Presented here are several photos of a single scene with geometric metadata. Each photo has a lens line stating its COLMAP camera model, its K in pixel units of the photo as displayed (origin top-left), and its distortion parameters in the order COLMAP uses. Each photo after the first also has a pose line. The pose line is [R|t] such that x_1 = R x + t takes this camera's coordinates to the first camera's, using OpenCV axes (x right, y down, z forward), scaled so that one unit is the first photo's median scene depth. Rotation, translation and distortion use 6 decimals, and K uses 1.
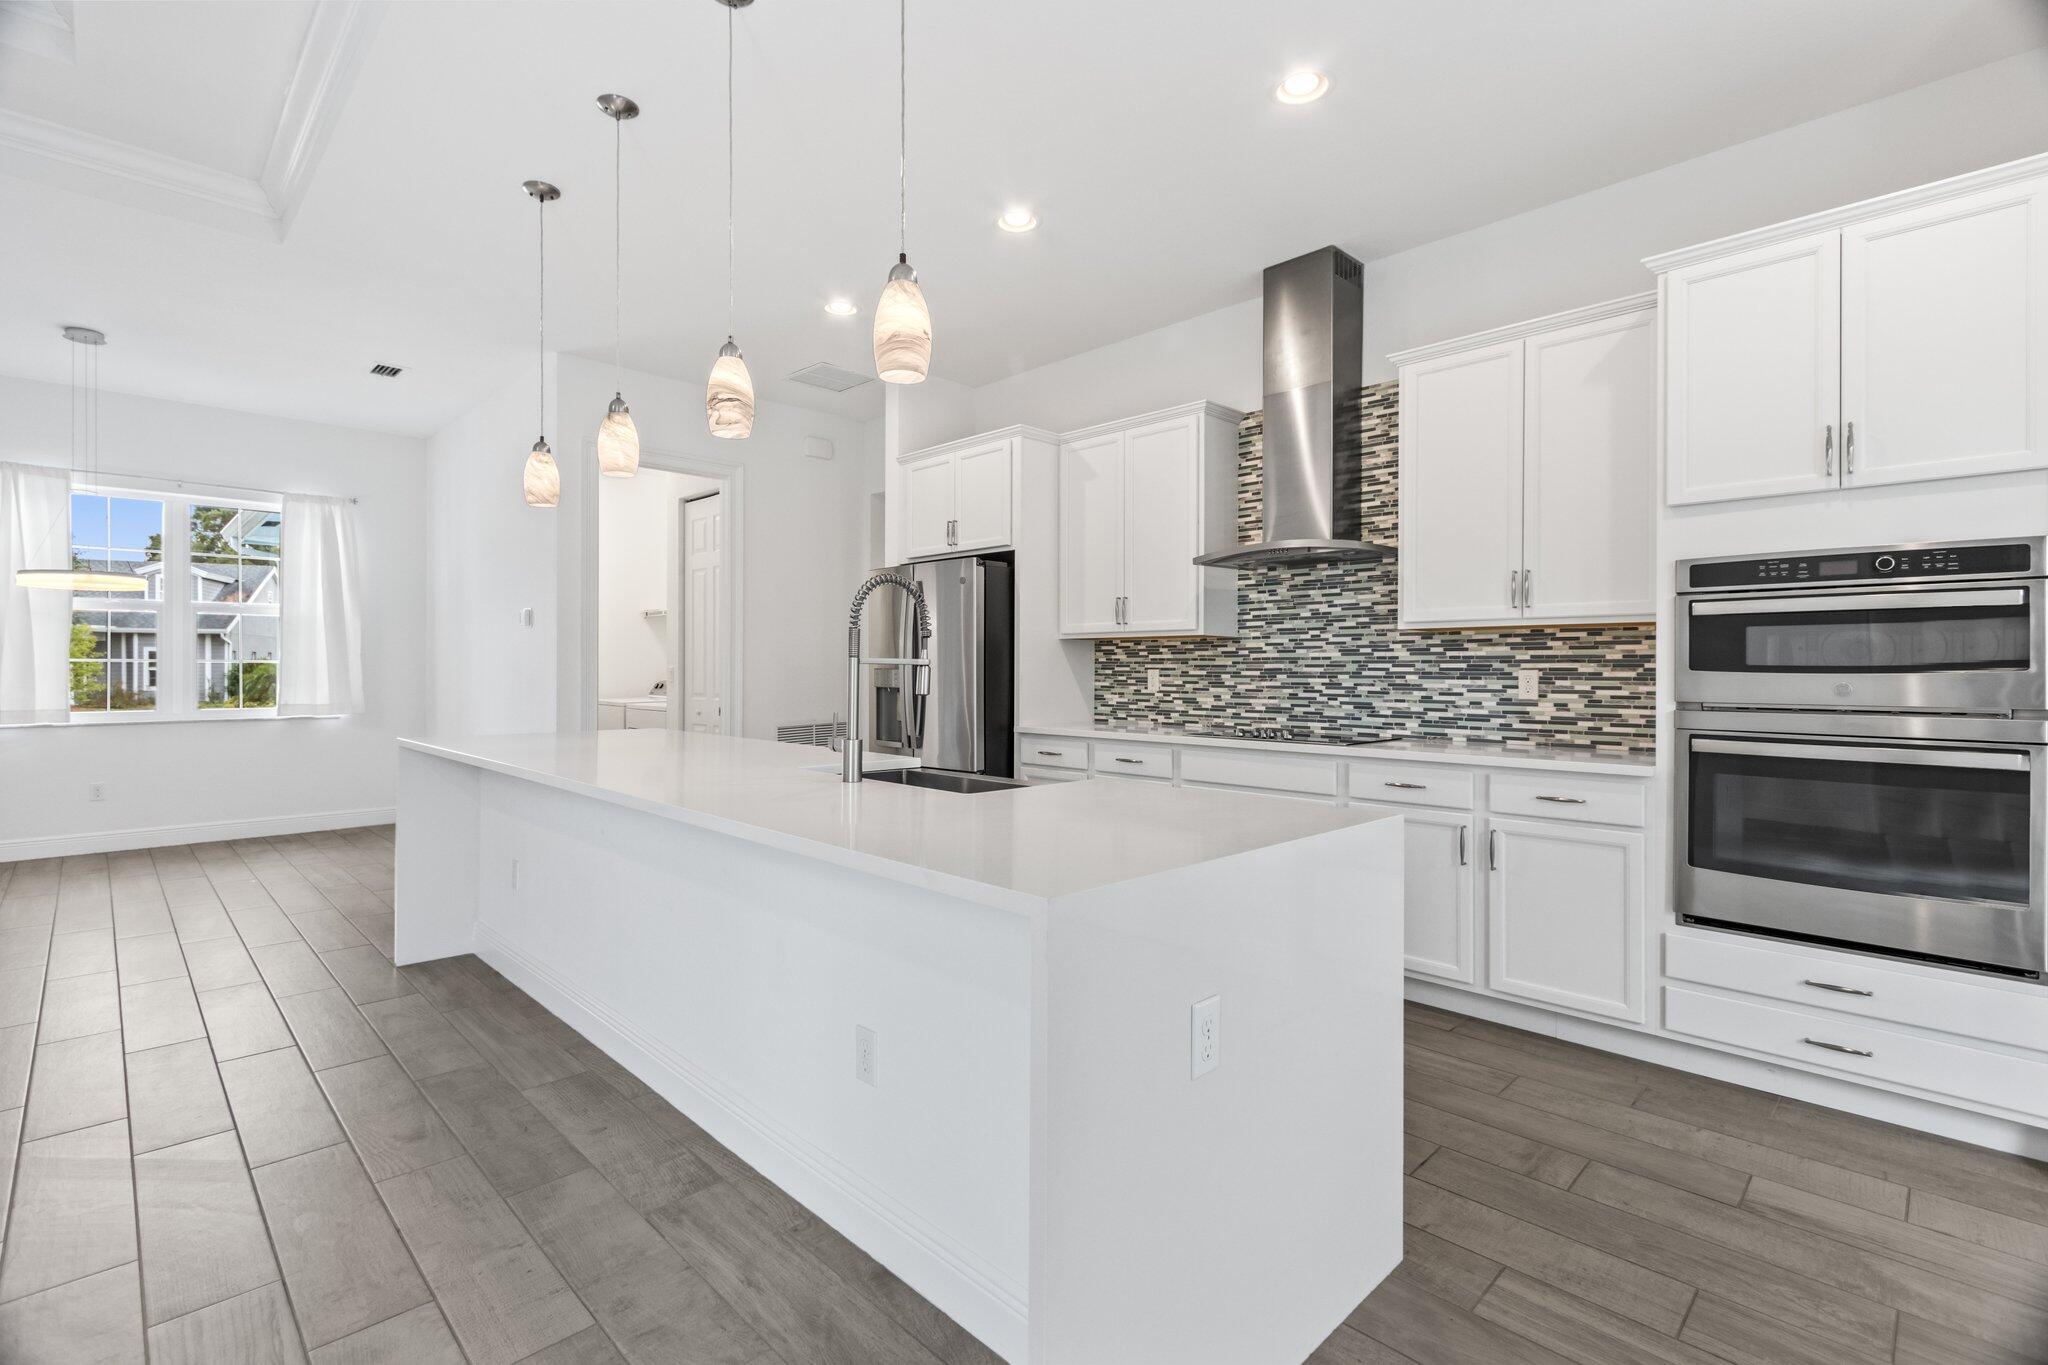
lens RADIAL K [[939.0, 0, 1002.7], [0, 939.0, 673.2], [0, 0, 1]] dist [0.002615, -0.000582]
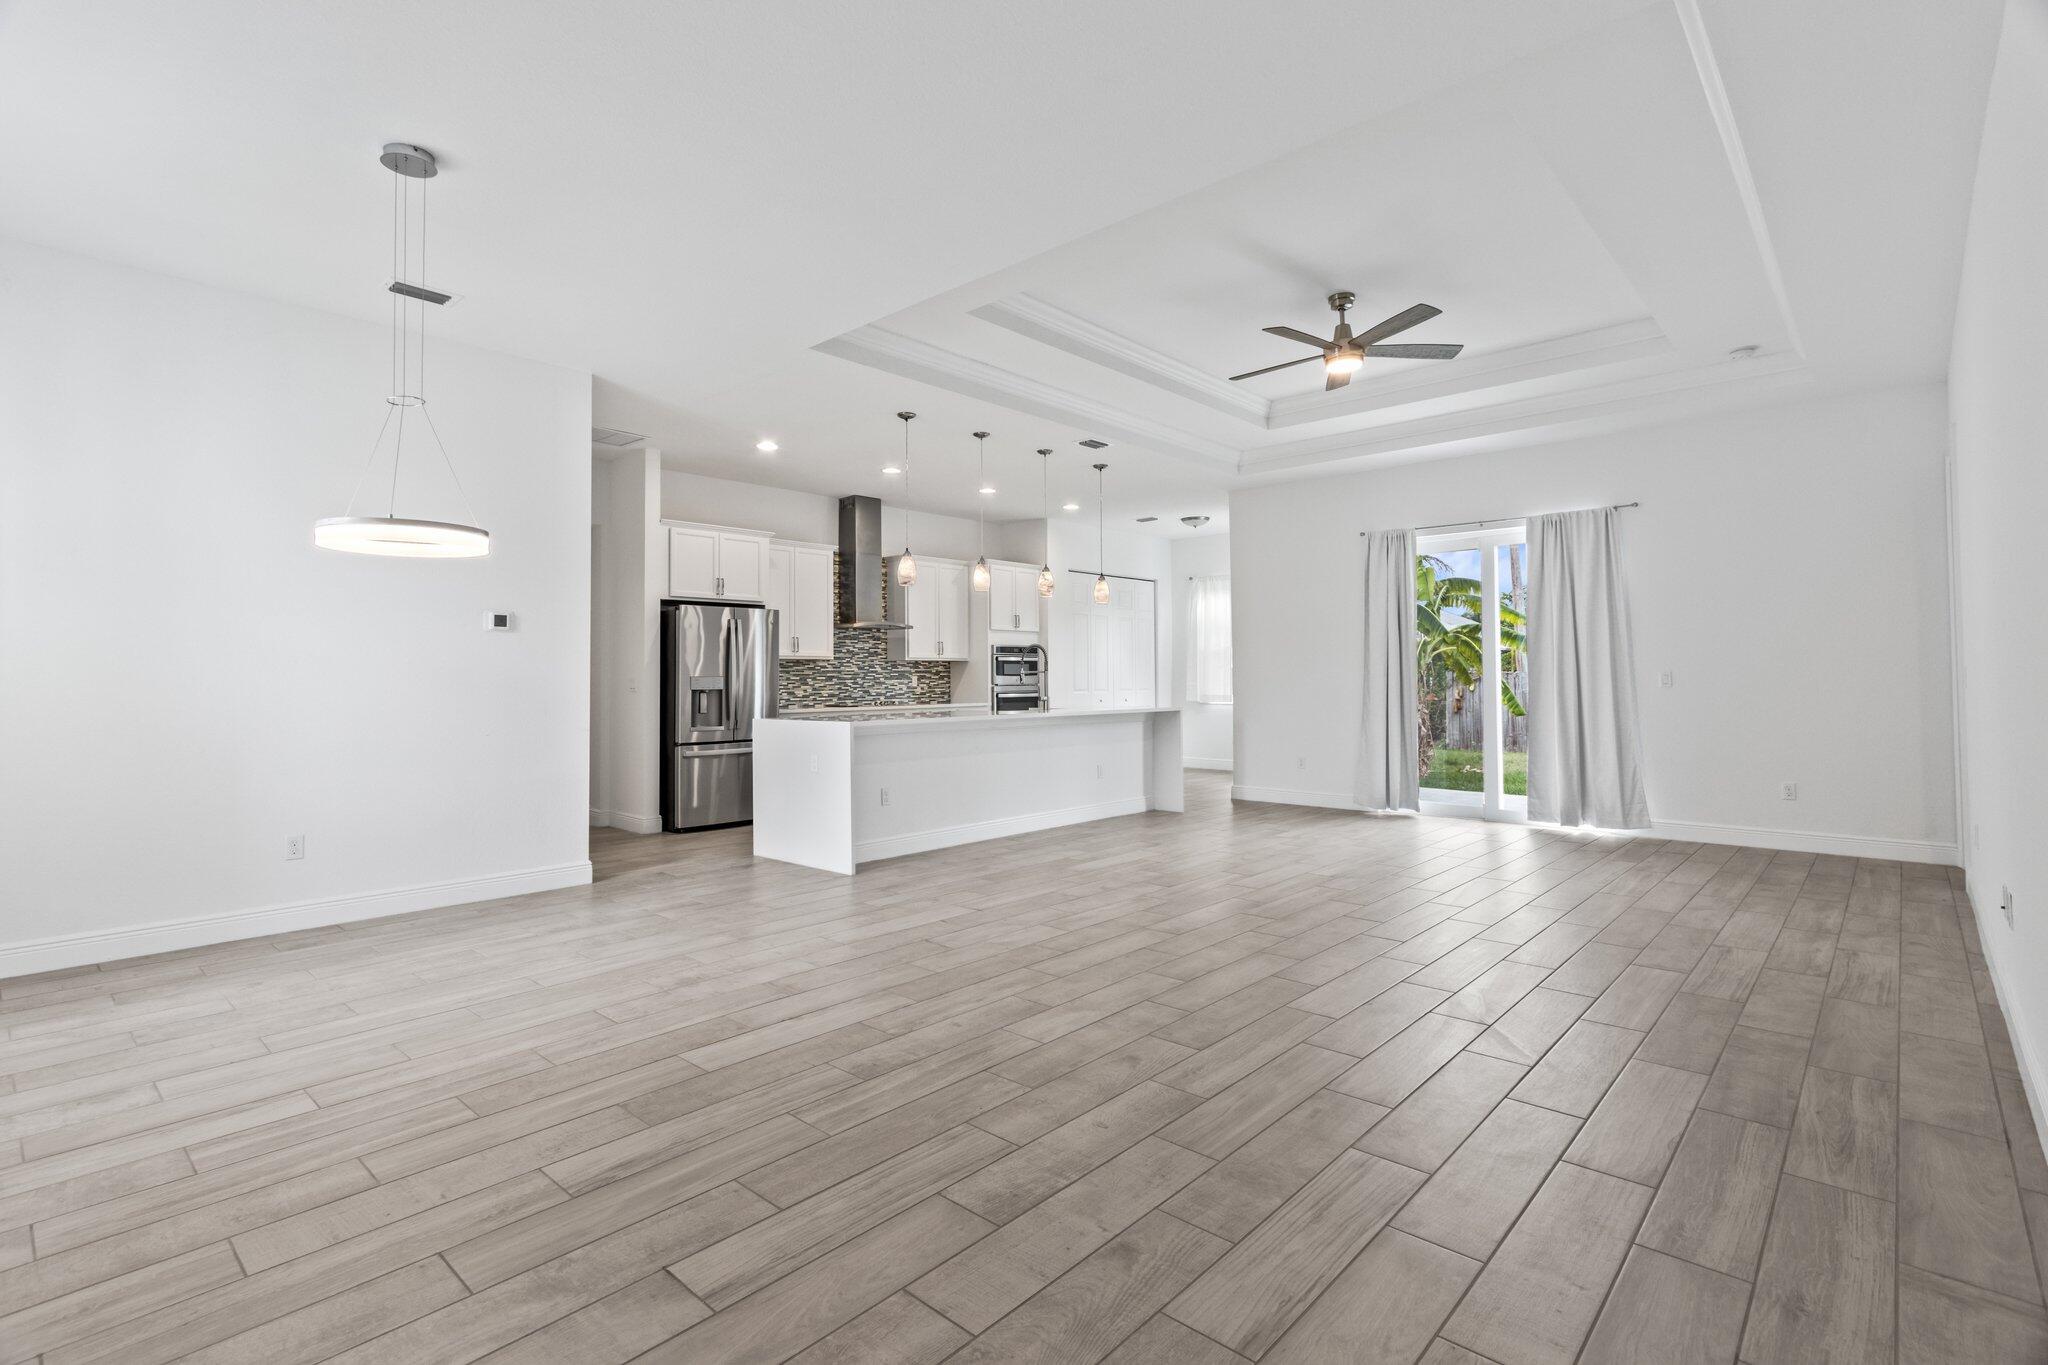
lens RADIAL K [[964.2, 0, 1026.1], [0, 964.2, 647.9], [0, 0, 1]] dist [0.002018, -0.000105]
pose [[-0.079427, 0.029839, 0.996394, -1.955125], [0.011439, 0.999513, -0.029021, 0.000109], [-0.996775, 0.009092, -0.079729, 0.763892]]
